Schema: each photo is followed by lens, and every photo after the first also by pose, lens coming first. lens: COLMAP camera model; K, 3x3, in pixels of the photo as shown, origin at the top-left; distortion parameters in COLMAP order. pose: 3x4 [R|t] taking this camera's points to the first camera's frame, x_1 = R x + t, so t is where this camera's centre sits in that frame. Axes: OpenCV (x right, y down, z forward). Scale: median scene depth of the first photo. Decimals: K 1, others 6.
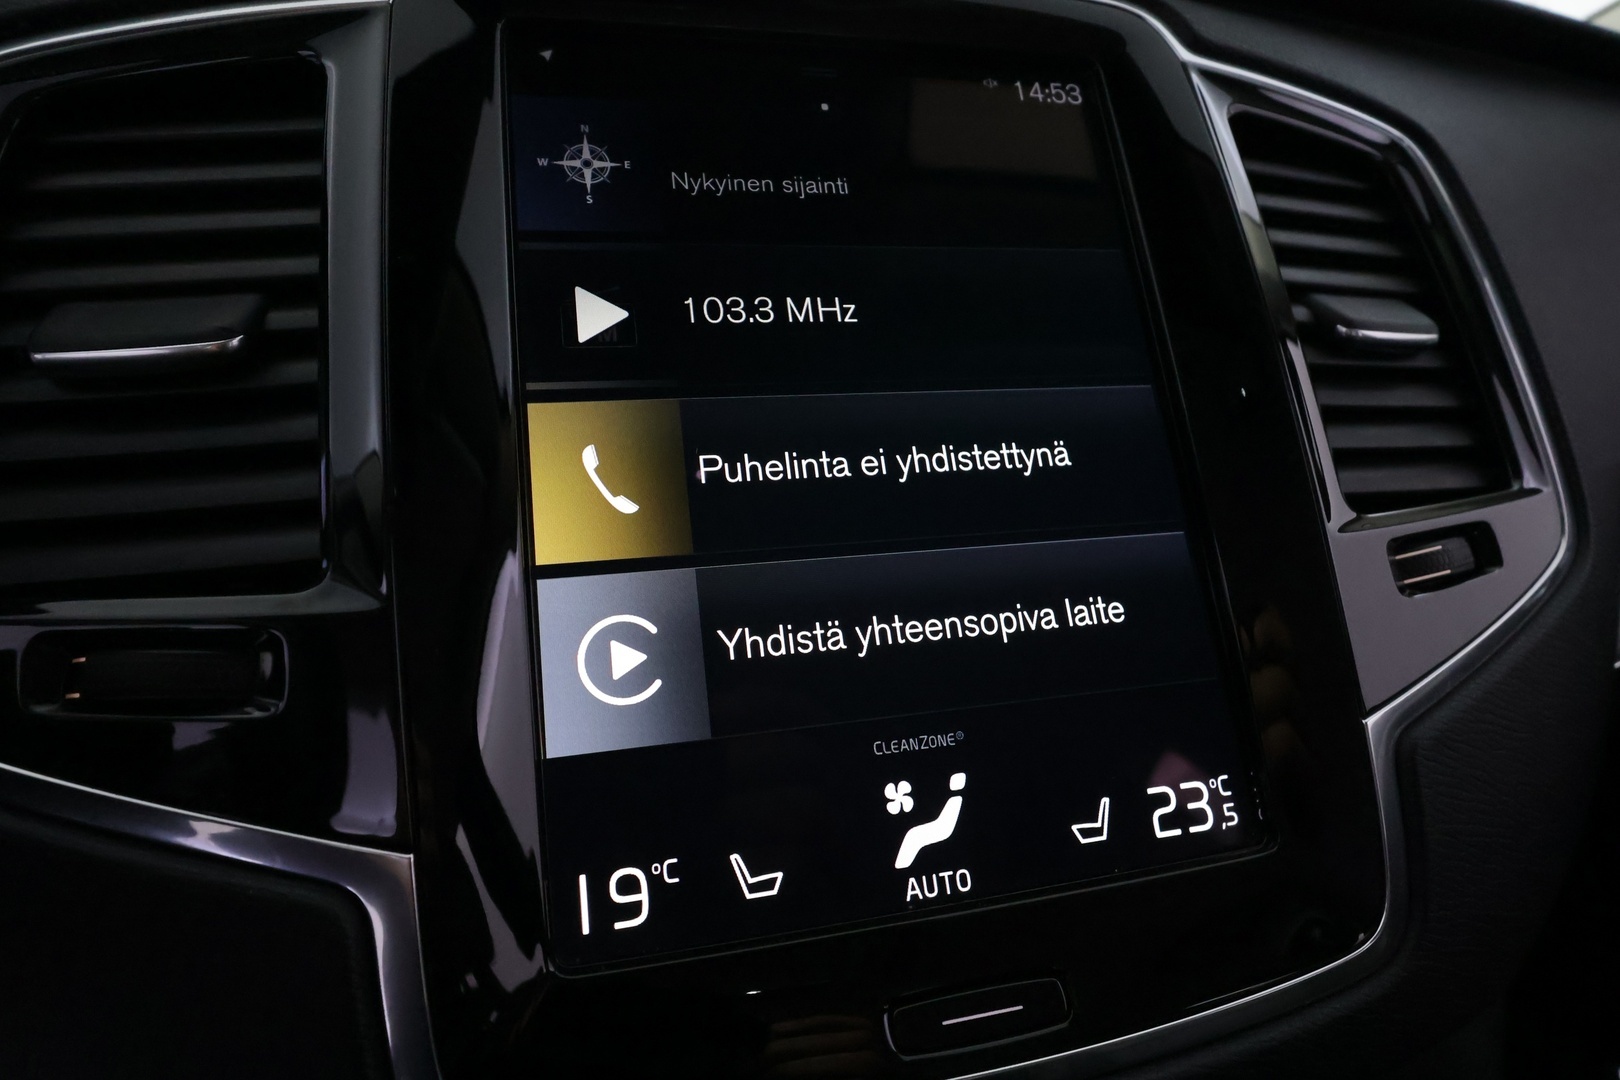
lens RADIAL K [[897.6, 0, 809.6], [0, 897.6, 544.9], [0, 0, 1]] dist [0.000771, -0.000720]
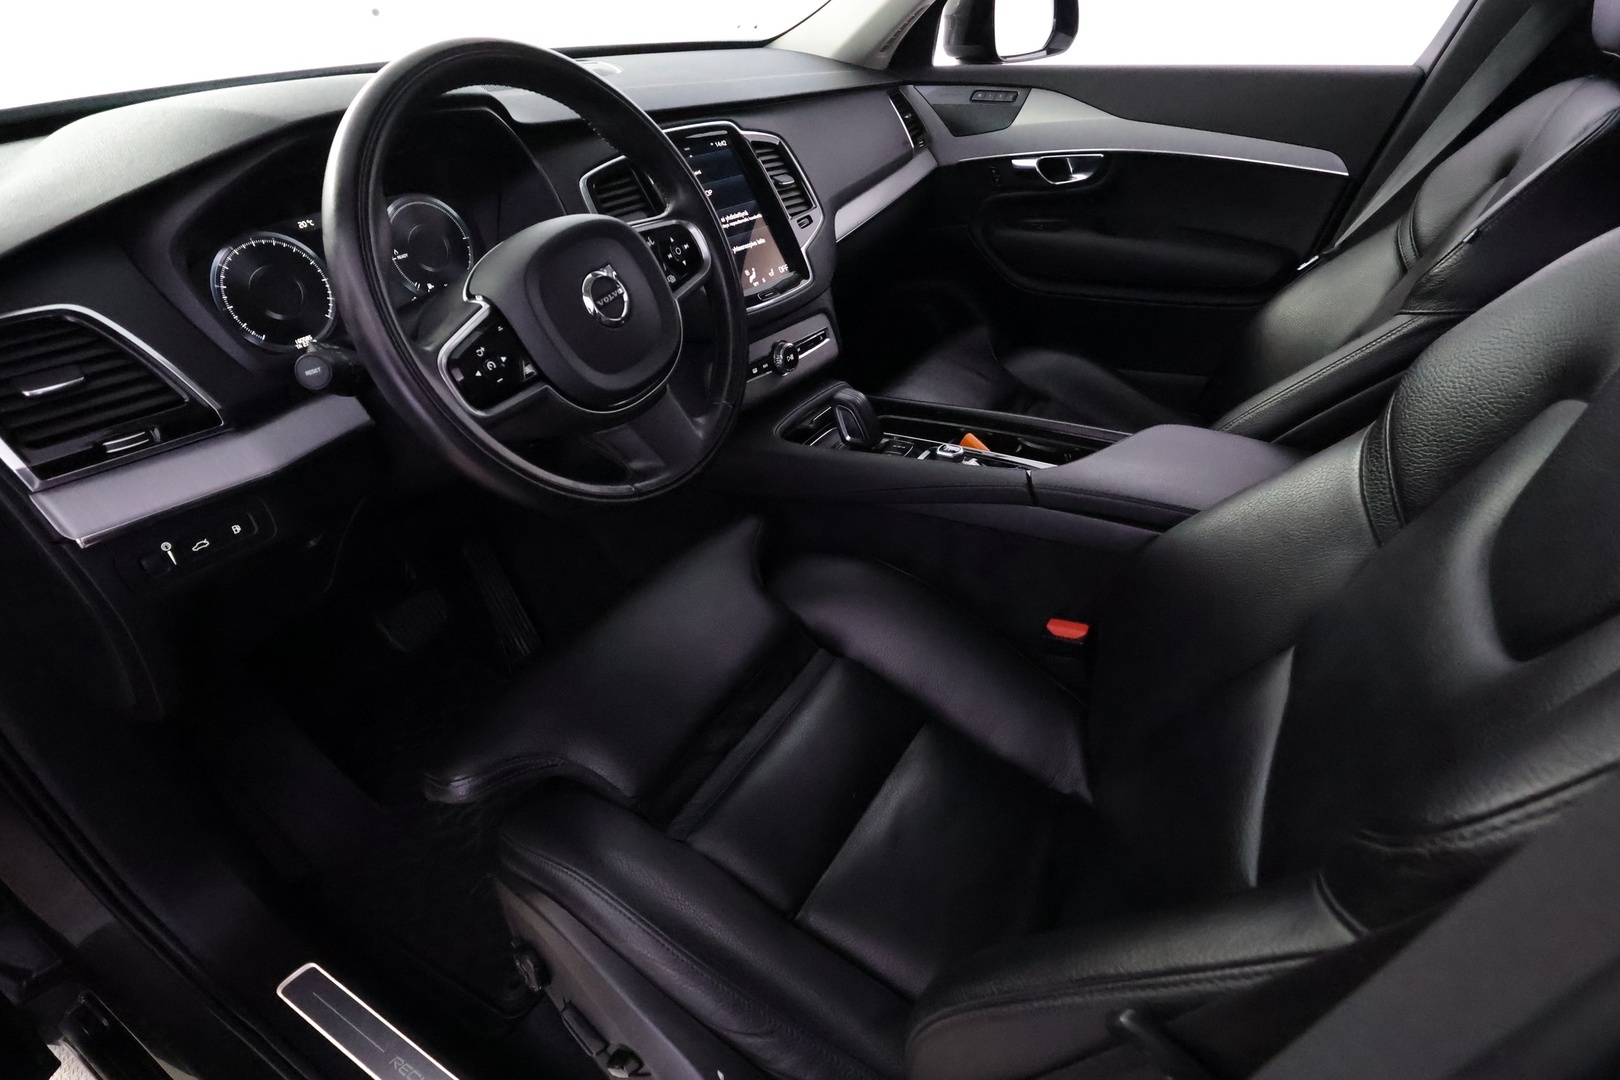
lens RADIAL K [[839.1, 0, 806.8], [0, 839.1, 543.4], [0, 0, 1]] dist [0.002963, -0.000488]
pose [[0.800181, -0.364144, 0.476559, -3.059319], [0.243985, 0.923505, 0.295990, 0.380450], [-0.547888, -0.120573, 0.827817, -4.365190]]
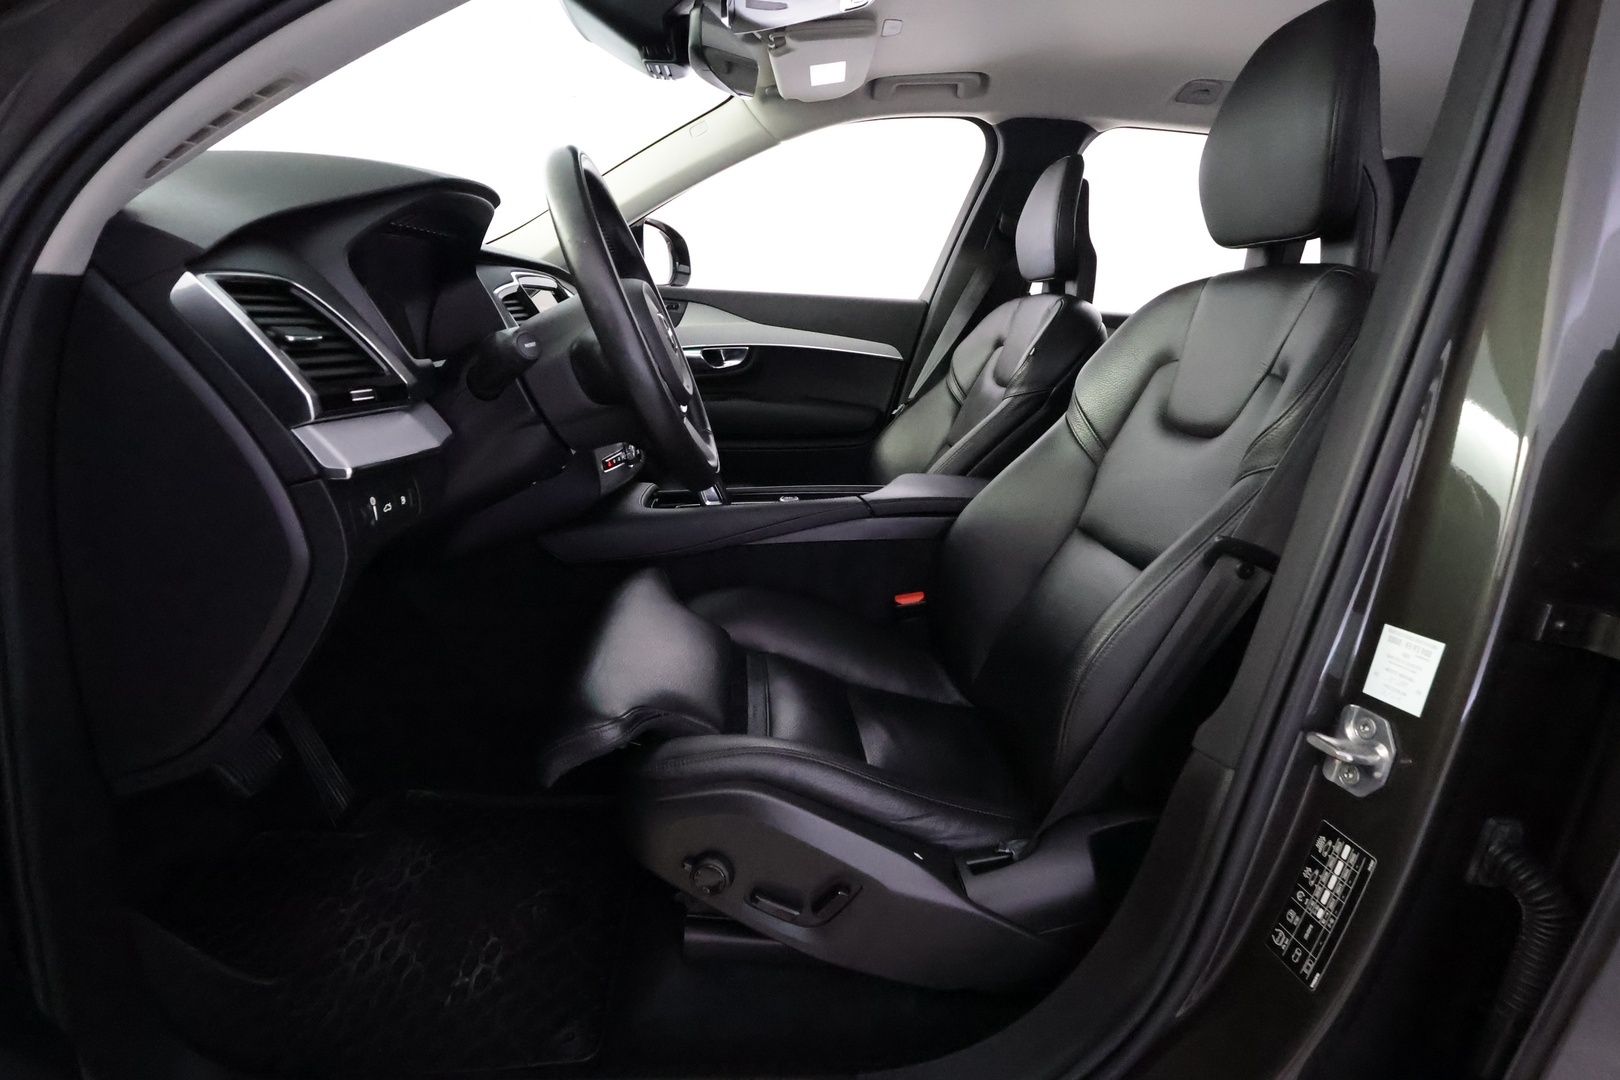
lens RADIAL K [[839.1, 0, 806.8], [0, 839.1, 543.4], [0, 0, 1]] dist [0.002963, -0.000488]
pose [[0.289074, -0.244596, 0.925532, -6.424277], [0.271237, 0.948117, 0.165849, 0.859813], [-0.918078, 0.203096, 0.340419, -2.807782]]
